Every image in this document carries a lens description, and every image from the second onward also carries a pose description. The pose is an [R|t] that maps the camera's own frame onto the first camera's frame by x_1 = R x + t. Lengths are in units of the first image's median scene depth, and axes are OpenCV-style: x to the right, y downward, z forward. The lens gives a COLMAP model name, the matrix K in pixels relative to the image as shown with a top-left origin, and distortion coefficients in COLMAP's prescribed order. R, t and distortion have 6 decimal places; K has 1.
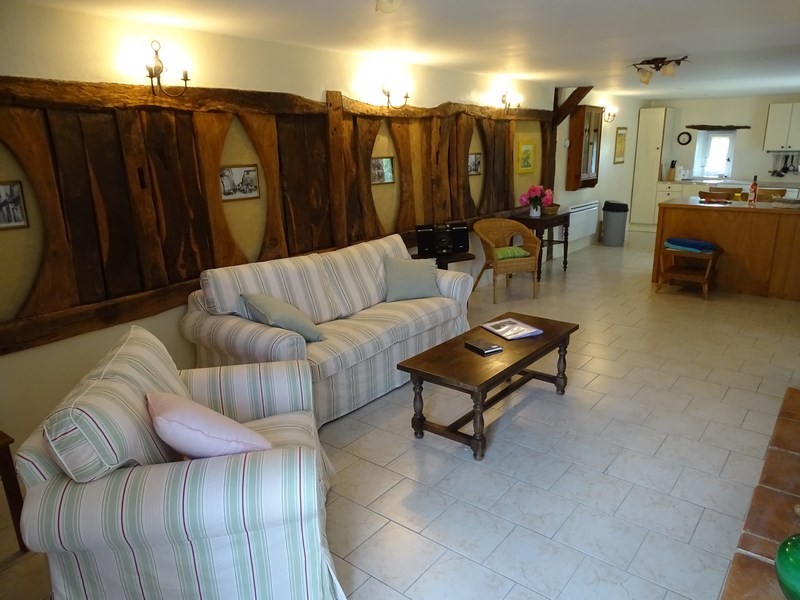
lens RADIAL K [[568.9, 0, 400.0], [0, 568.9, 300.0], [0, 0, 1]] dist [0.005251, -0.002488]
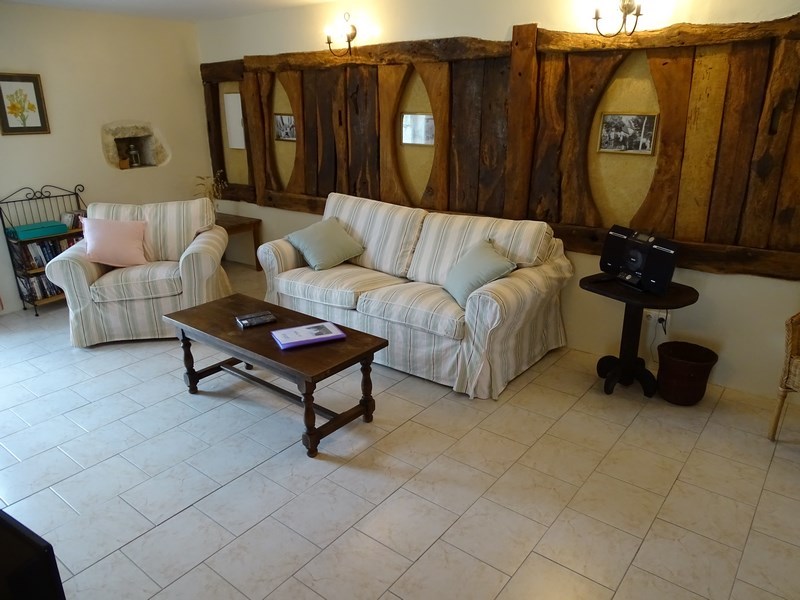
lens RADIAL K [[568.9, 0, 400.0], [0, 568.9, 300.0], [0, 0, 1]] dist [0.005251, -0.002488]
pose [[0.005237, 0.361359, -0.932412, 0.920428], [-0.249541, 0.903398, 0.348713, -0.305735], [0.968350, 0.230849, 0.094905, 1.018792]]
